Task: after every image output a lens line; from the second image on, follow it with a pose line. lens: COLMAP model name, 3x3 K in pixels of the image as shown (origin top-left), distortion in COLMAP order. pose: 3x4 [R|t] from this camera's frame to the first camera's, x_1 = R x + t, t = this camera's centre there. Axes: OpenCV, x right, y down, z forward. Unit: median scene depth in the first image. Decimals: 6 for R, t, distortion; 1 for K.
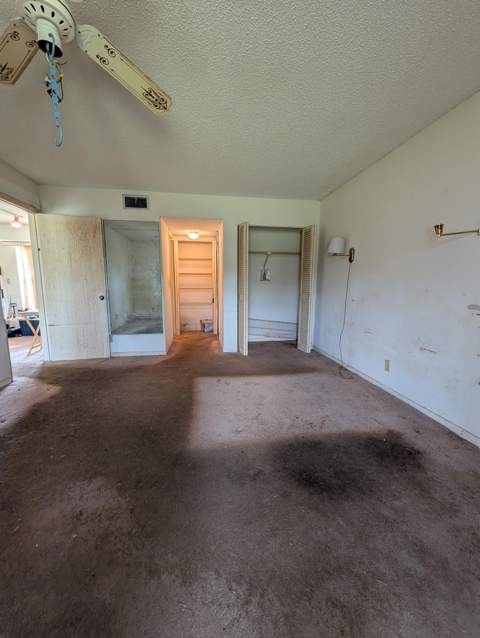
lens RADIAL K [[246.1, 0, 240.0], [0, 246.1, 319.0], [0, 0, 1]] dist [0.000635, -0.000216]
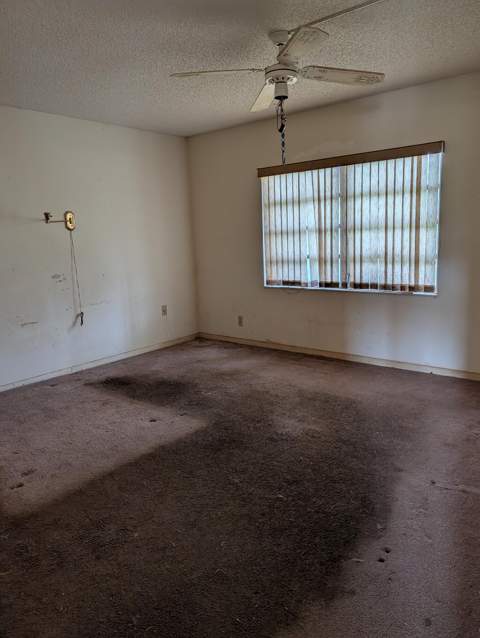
lens RADIAL K [[462.3, 0, 236.0], [0, 462.3, 320.4], [0, 0, 1]] dist [0.009716, -0.006692]
pose [[-0.662220, -0.117848, 0.739984, -1.581169], [0.150861, 0.946363, 0.285723, -0.389390], [-0.733966, 0.300846, -0.608922, 1.856542]]
